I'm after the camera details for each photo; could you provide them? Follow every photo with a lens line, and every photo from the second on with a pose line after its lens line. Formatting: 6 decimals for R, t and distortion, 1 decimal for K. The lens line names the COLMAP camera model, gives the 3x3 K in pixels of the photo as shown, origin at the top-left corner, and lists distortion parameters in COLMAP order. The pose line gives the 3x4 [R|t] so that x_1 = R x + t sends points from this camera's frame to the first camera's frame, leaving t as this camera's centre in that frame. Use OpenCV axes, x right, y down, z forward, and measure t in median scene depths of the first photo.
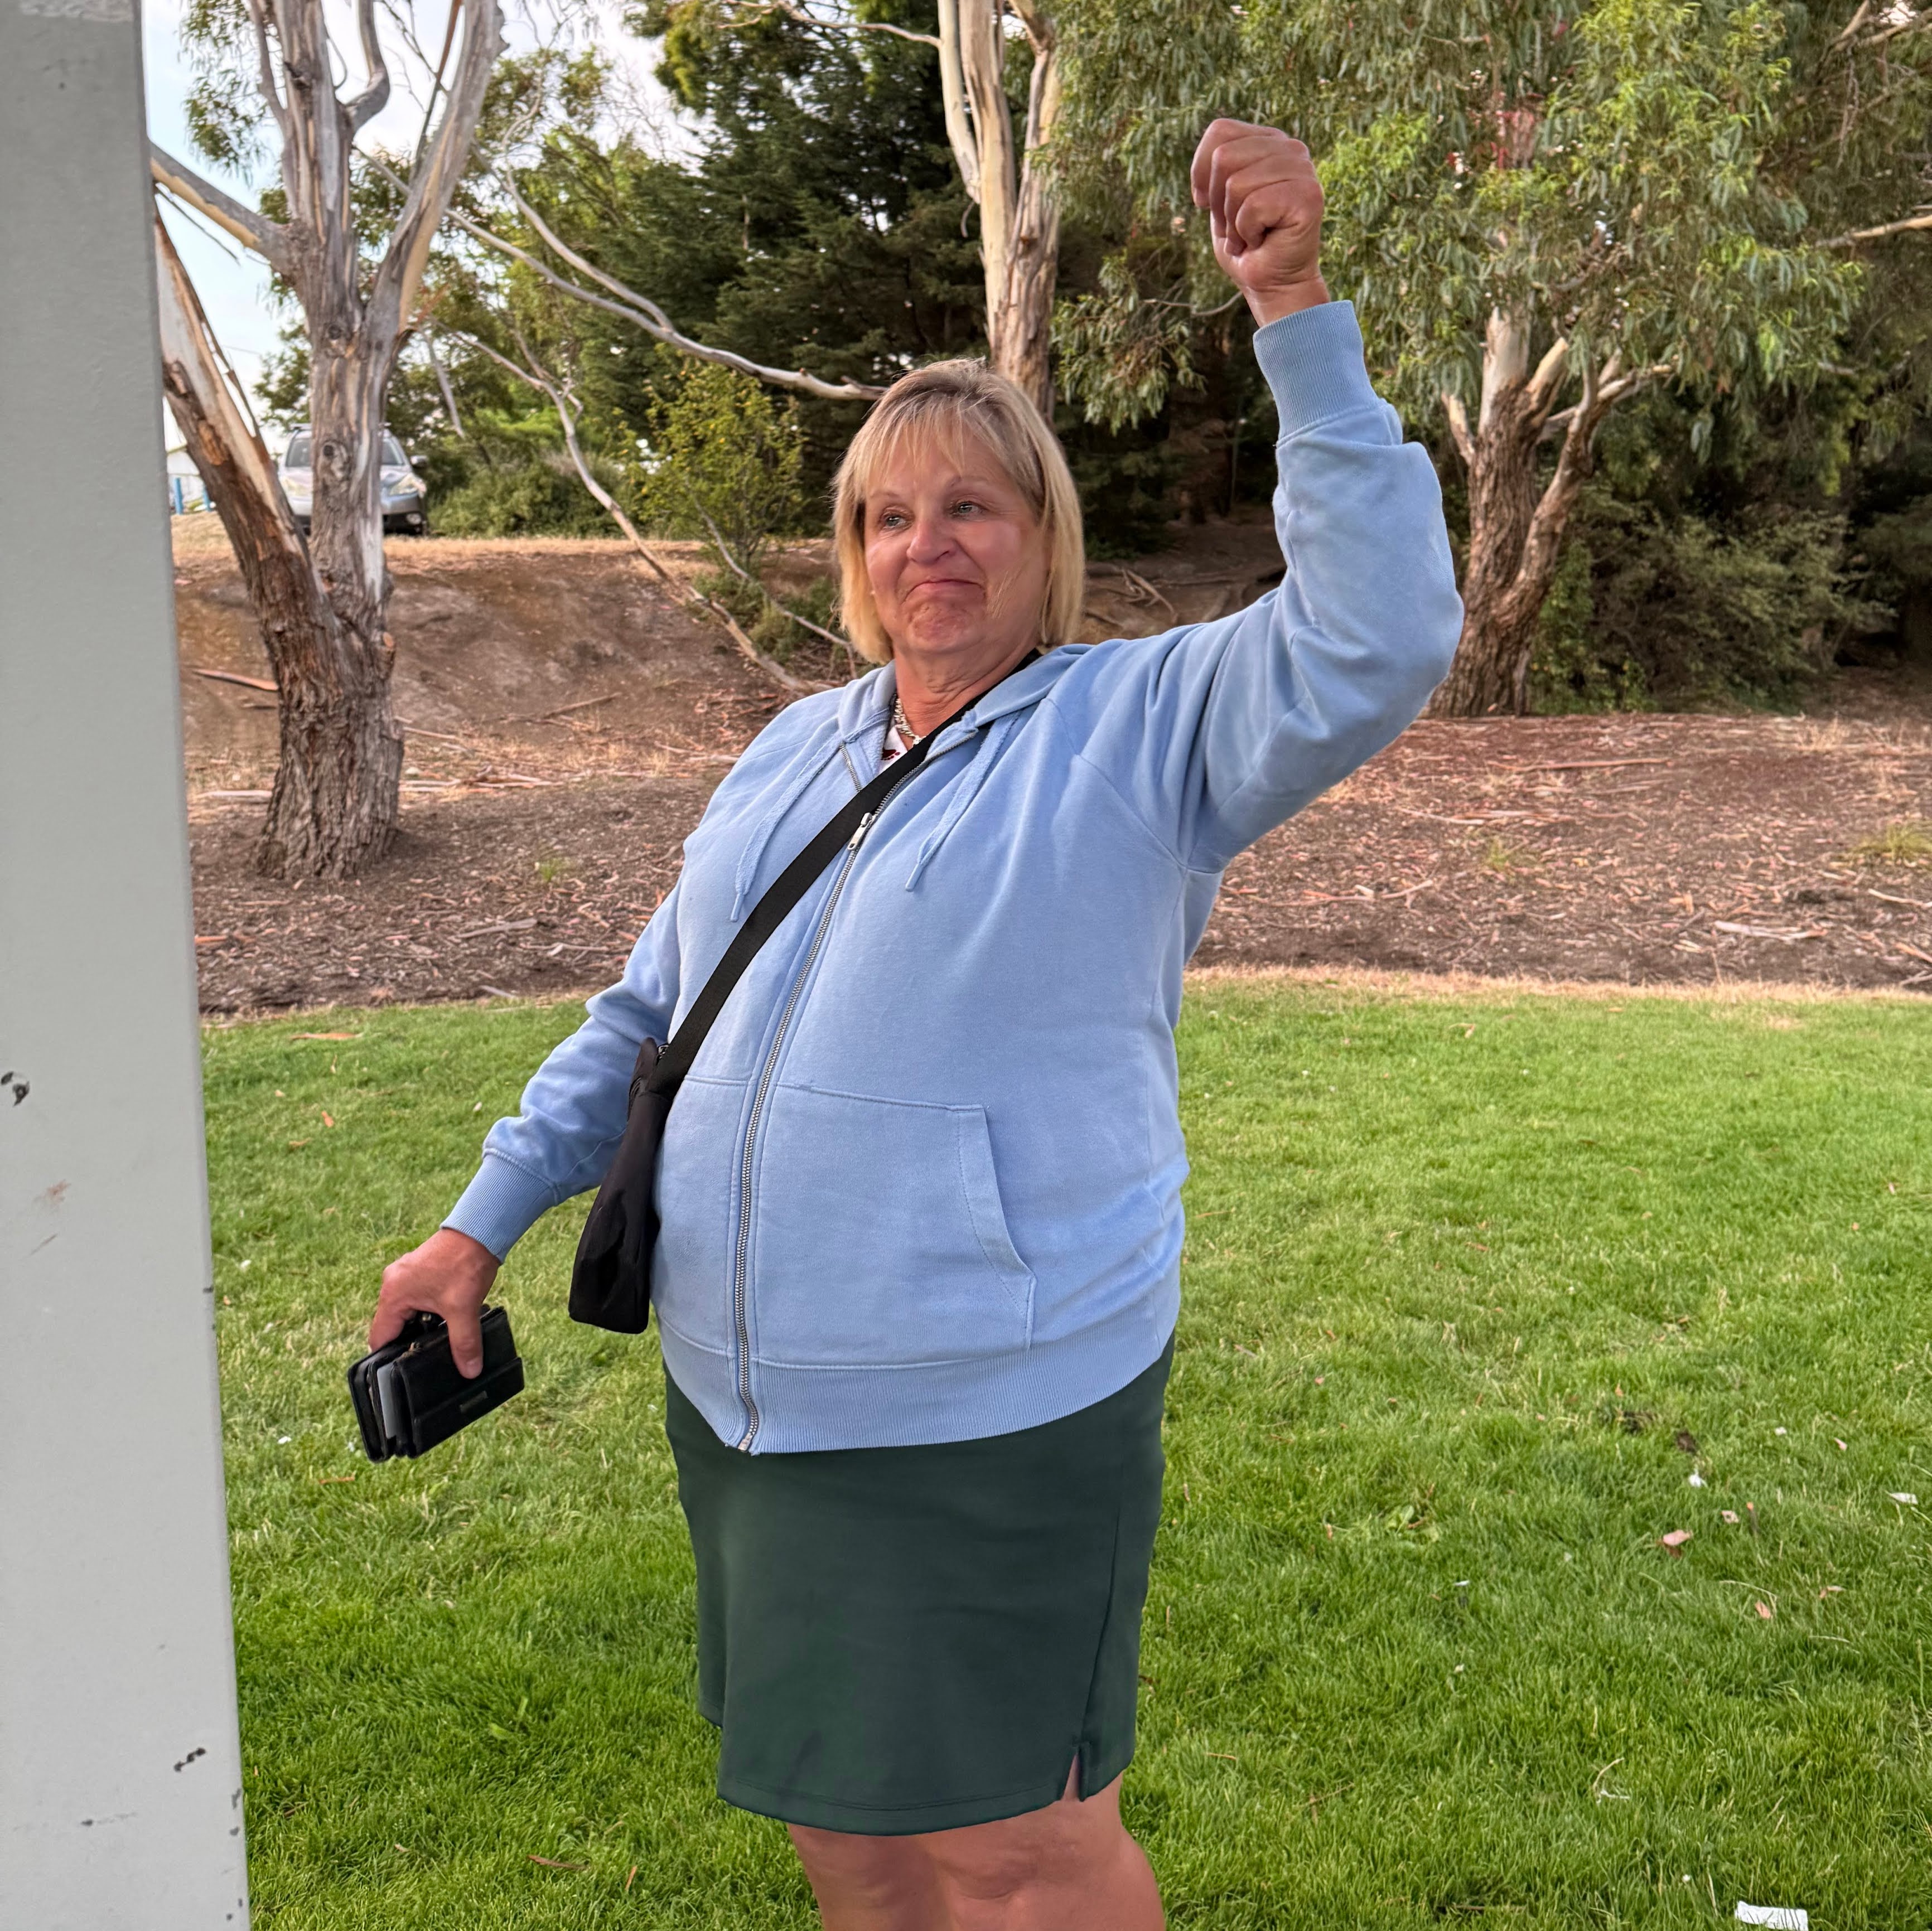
lens RADIAL K [[1790.0, 0, 965.1], [0, 1790.0, 906.2], [0, 0, 1]] dist [0.077047, -0.138126]
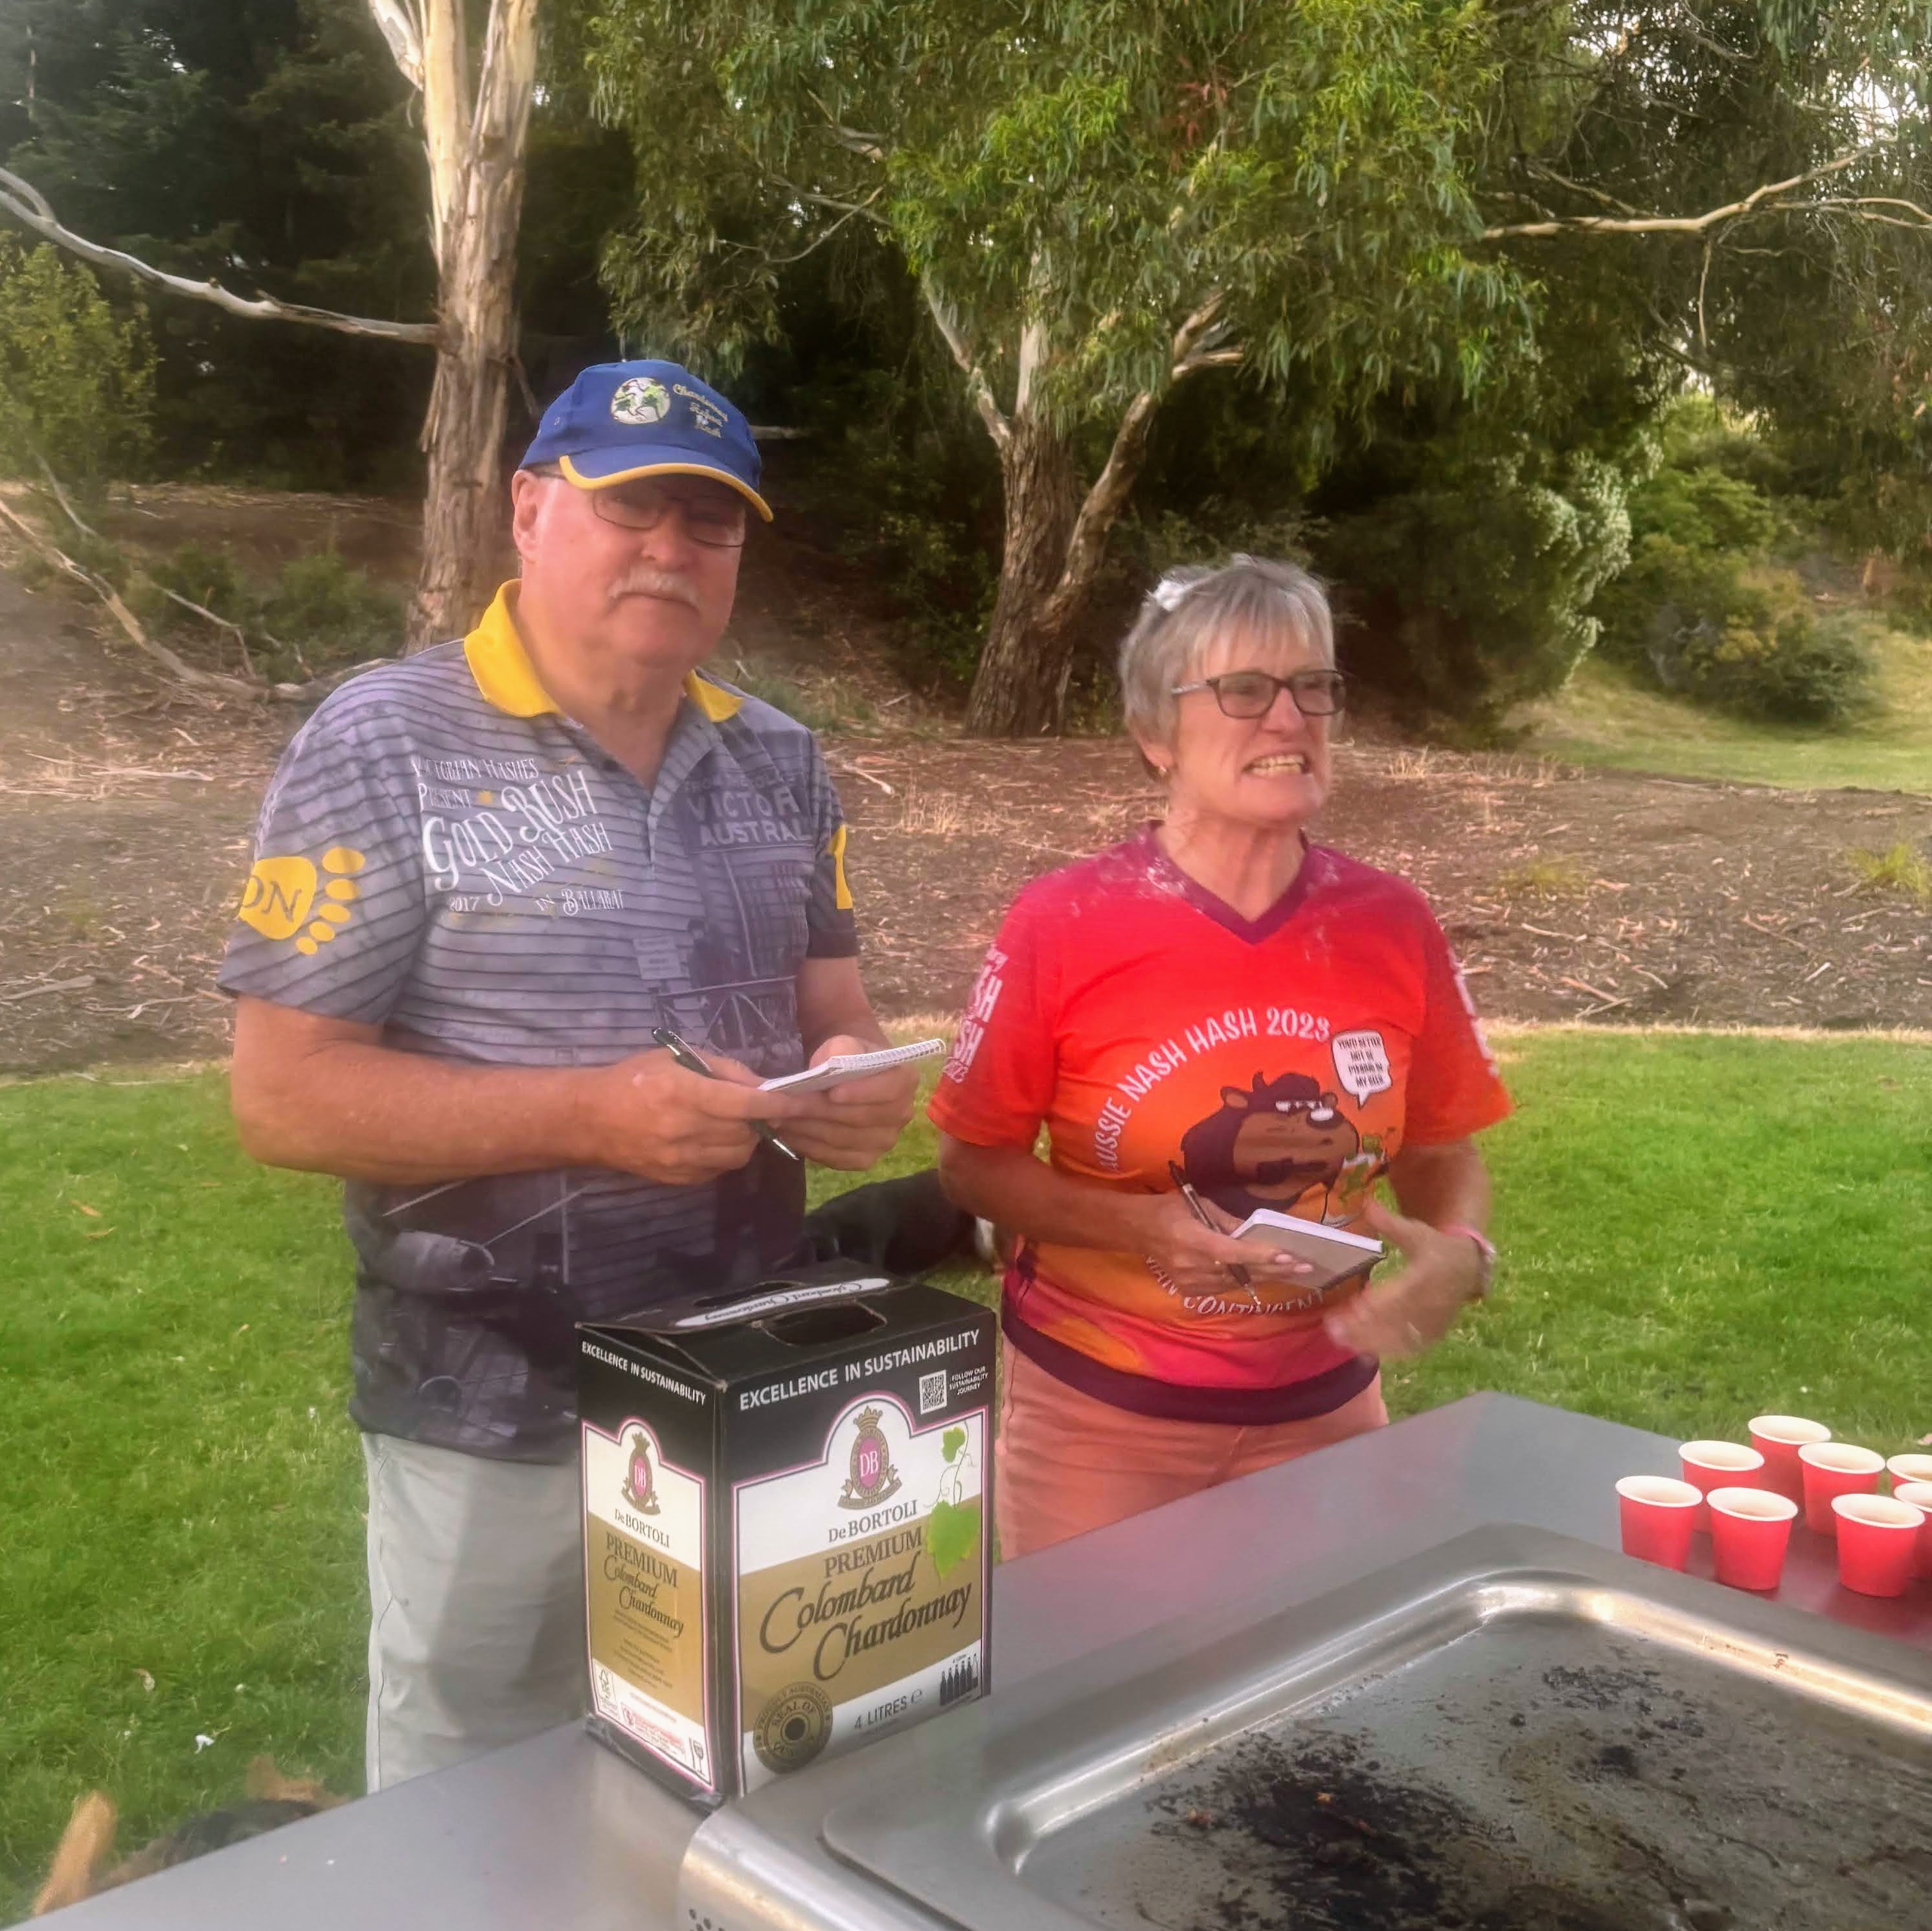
lens RADIAL K [[2249.6, 0, 815.4], [0, 2249.6, 1062.5], [0, 0, 1]] dist [0.088745, -0.208627]
pose [[0.954872, -0.027314, 0.295759, -0.145205], [0.013972, 0.998791, 0.047130, 0.001735], [-0.296689, -0.040871, 0.954099, -0.040944]]
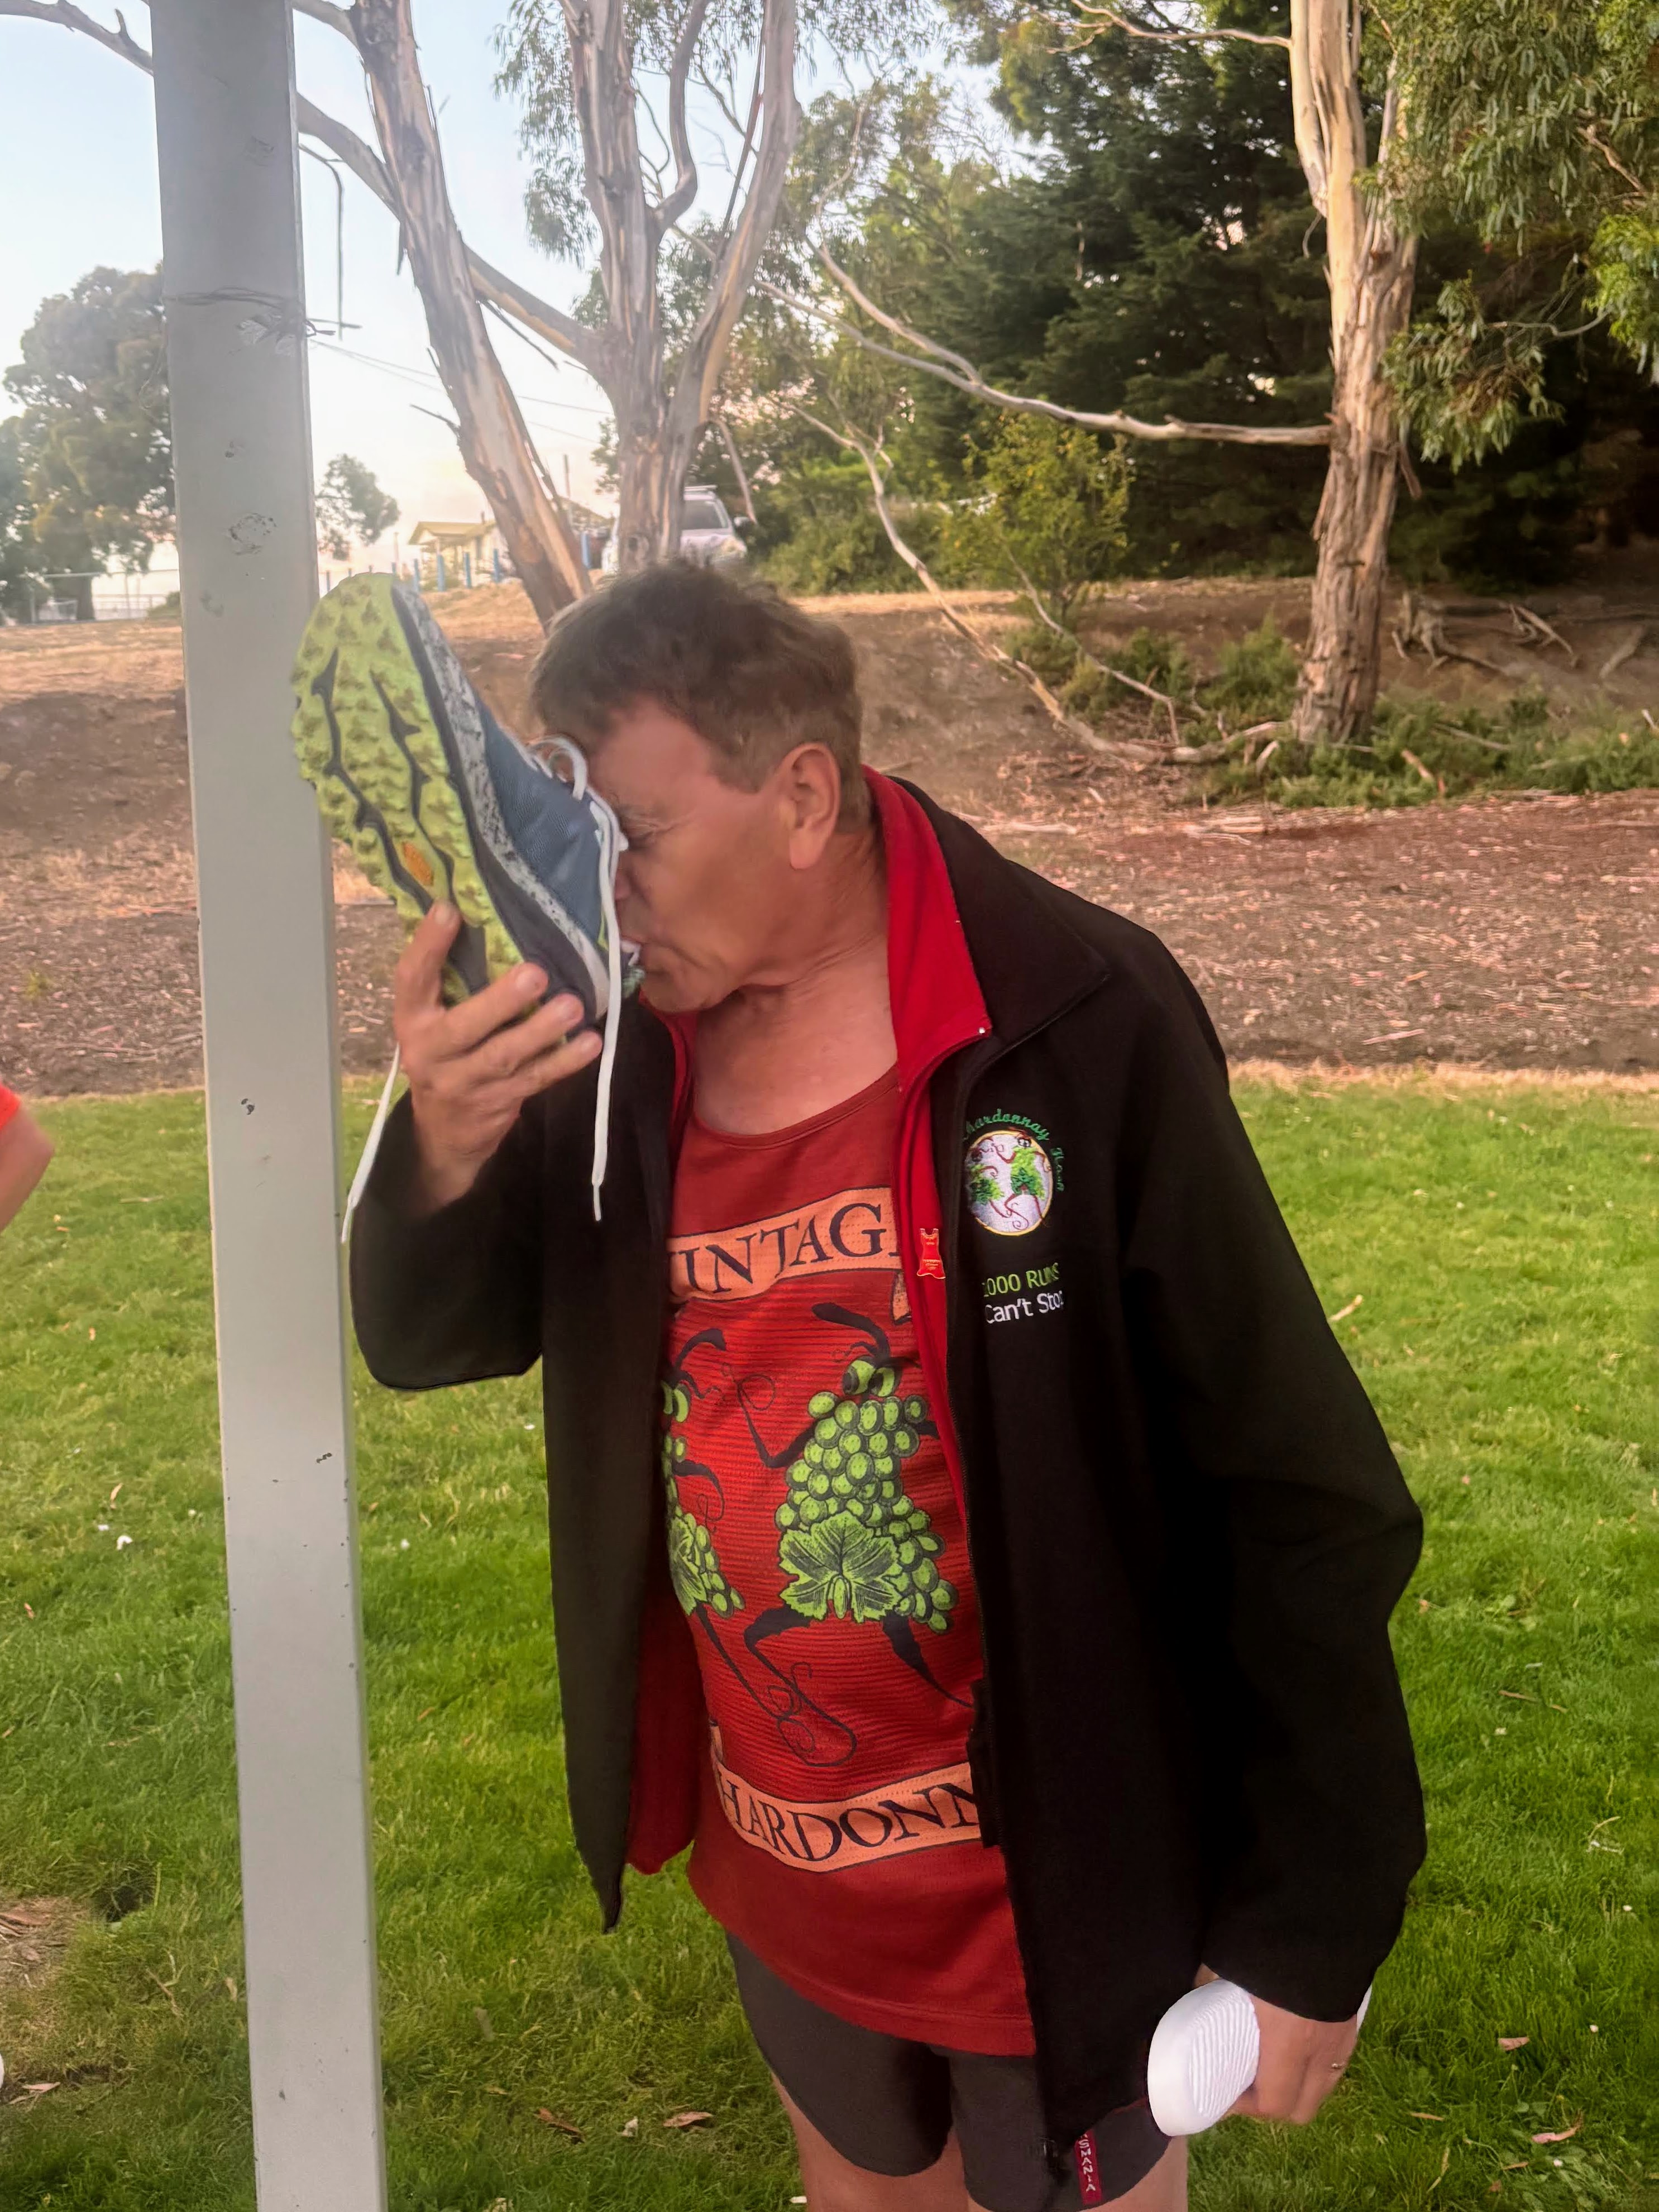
lens RADIAL K [[1979.3, 0, 687.3], [0, 1979.3, 966.5], [0, 0, 1]] dist [0.003566, 0.017556]
pose [[0.947576, 0.028053, -0.318295, 0.033557], [-0.029429, 0.999567, 0.000486, -0.003723], [0.318171, 0.008907, 0.947991, -0.048799]]
